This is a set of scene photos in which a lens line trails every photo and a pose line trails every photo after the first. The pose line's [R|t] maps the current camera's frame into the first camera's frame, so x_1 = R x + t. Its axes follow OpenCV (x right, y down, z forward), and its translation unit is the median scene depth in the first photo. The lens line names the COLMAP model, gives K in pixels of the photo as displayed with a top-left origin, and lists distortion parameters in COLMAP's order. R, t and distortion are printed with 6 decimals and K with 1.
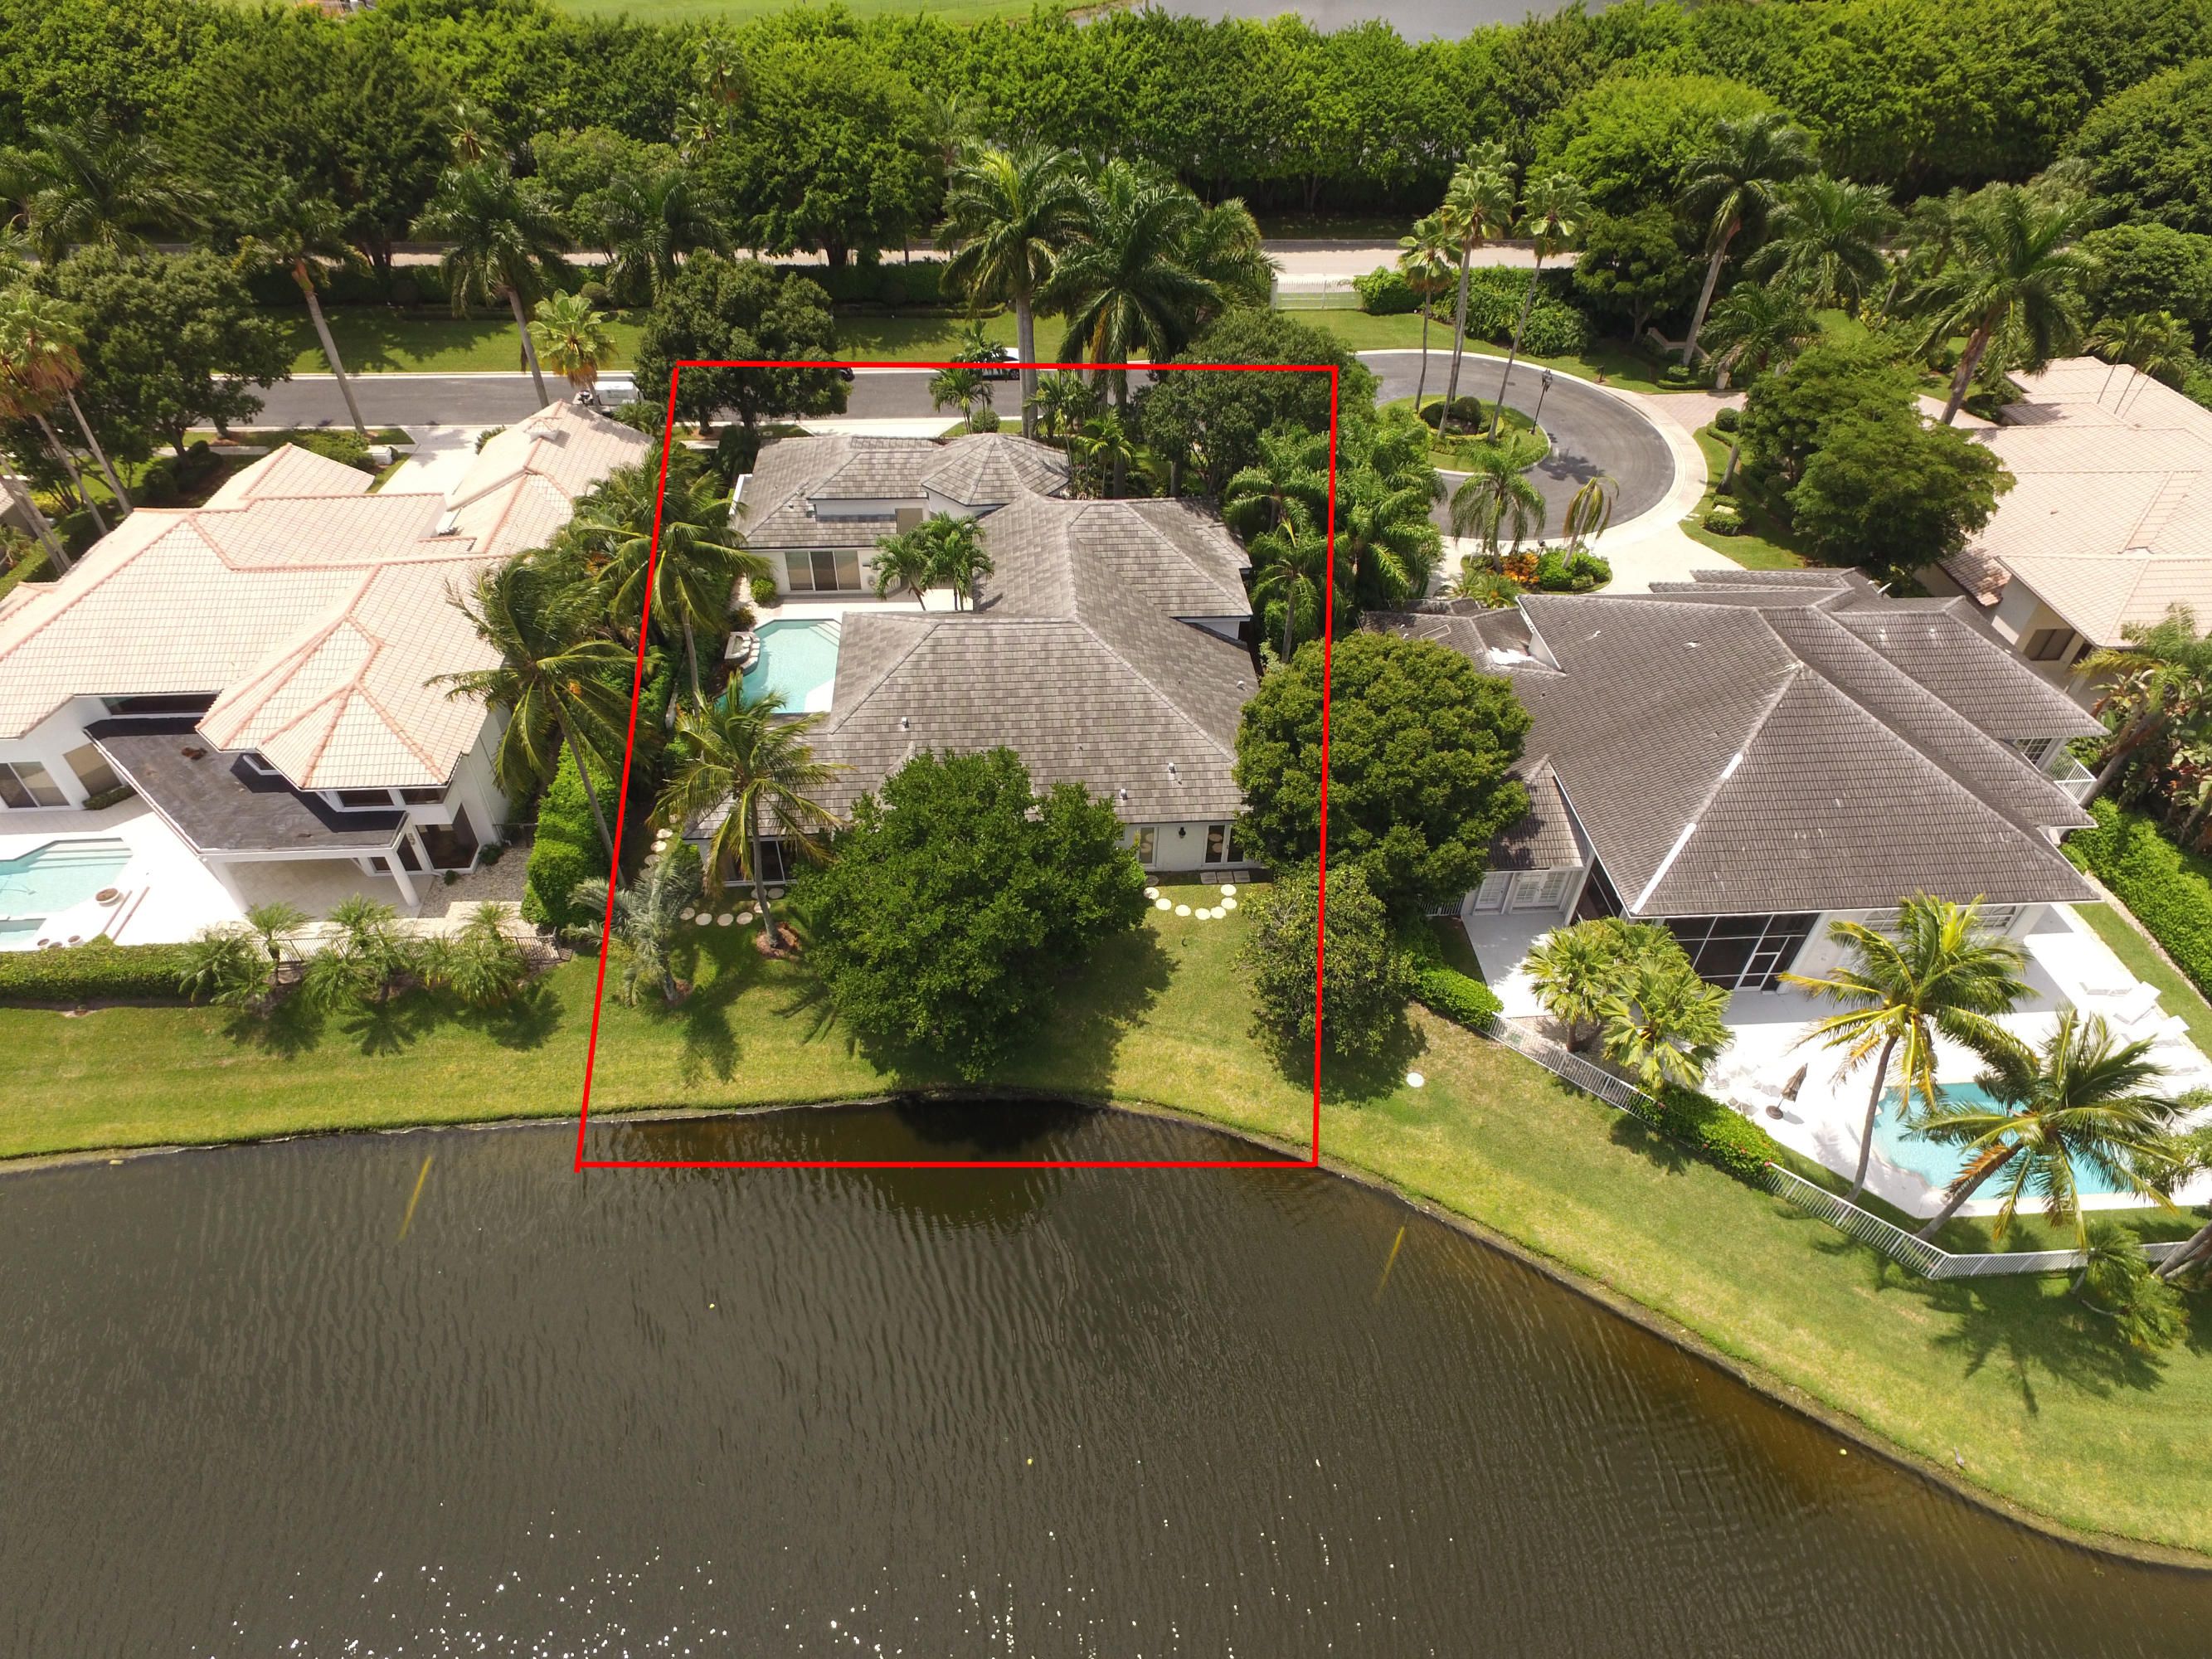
lens RADIAL K [[1326.0, 0, 1106.0], [0, 1326.0, 829.5], [0, 0, 1]] dist [-0.002515, -0.000857]
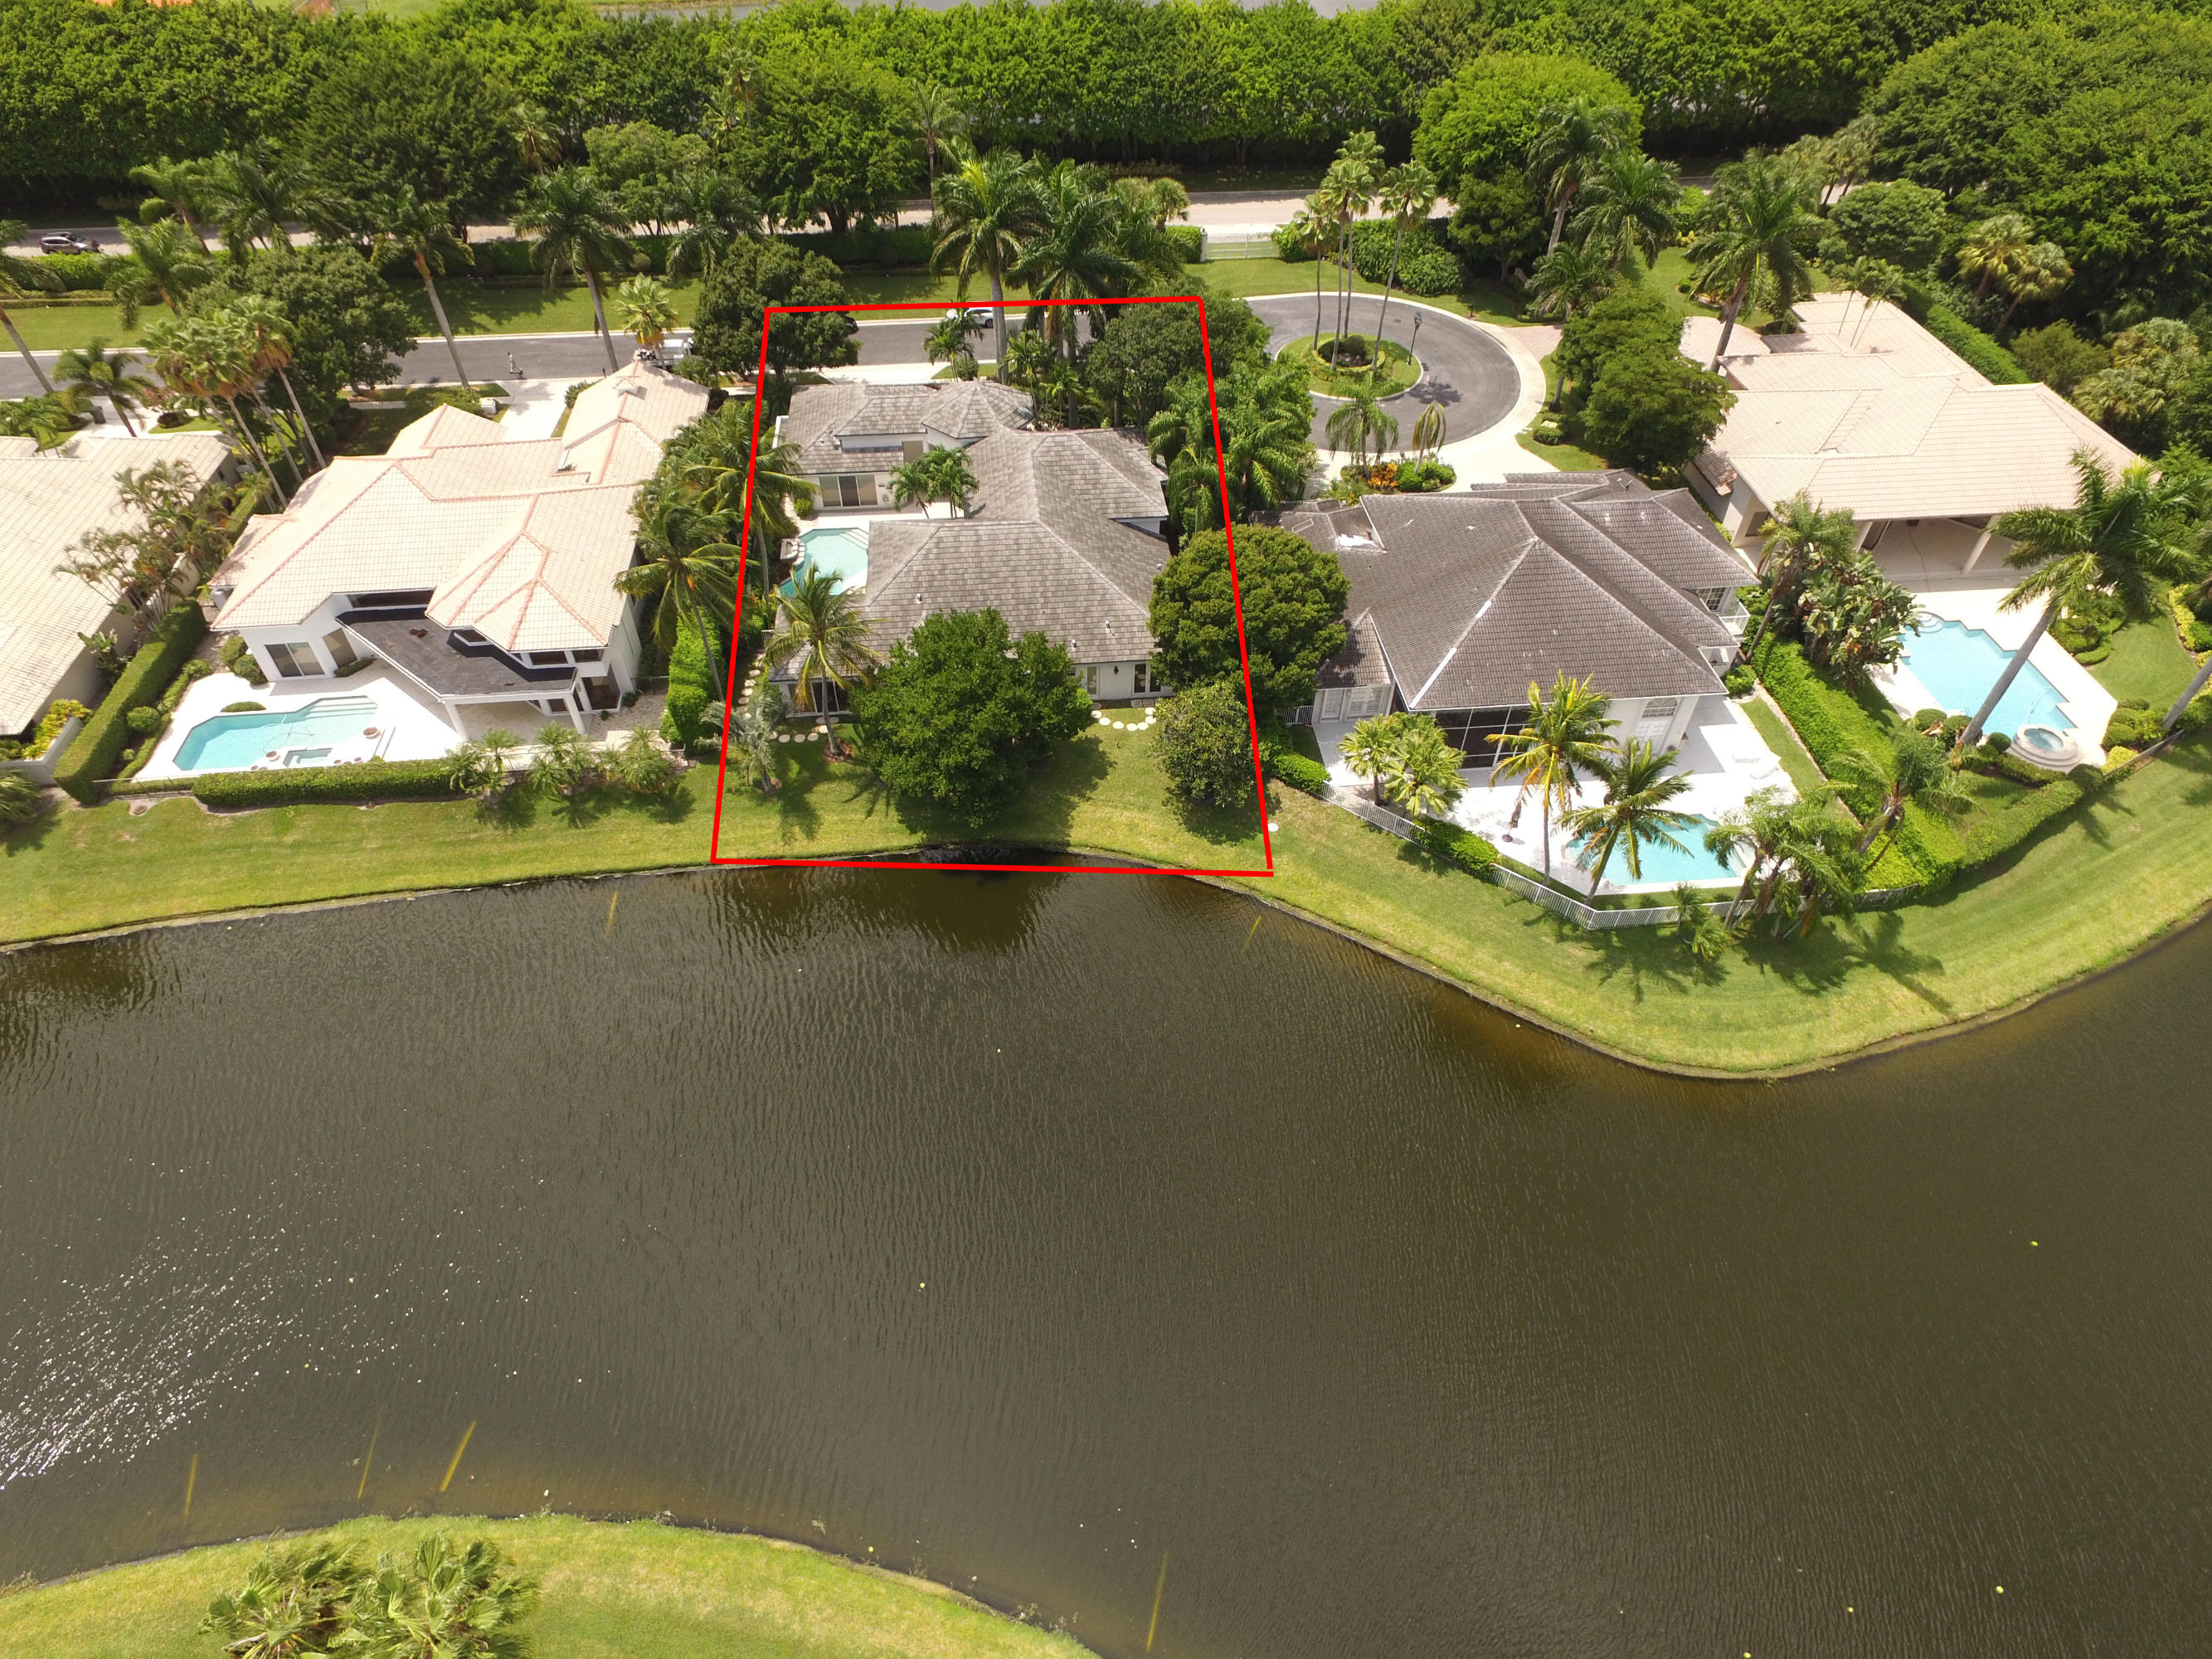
lens RADIAL K [[1326.0, 0, 1106.0], [0, 1326.0, 829.5], [0, 0, 1]] dist [-0.002515, -0.000857]
pose [[0.999640, -0.026580, 0.003613, 0.030786], [0.026300, 0.997663, 0.063055, 0.069666], [-0.005281, -0.062937, 0.998004, -0.365845]]
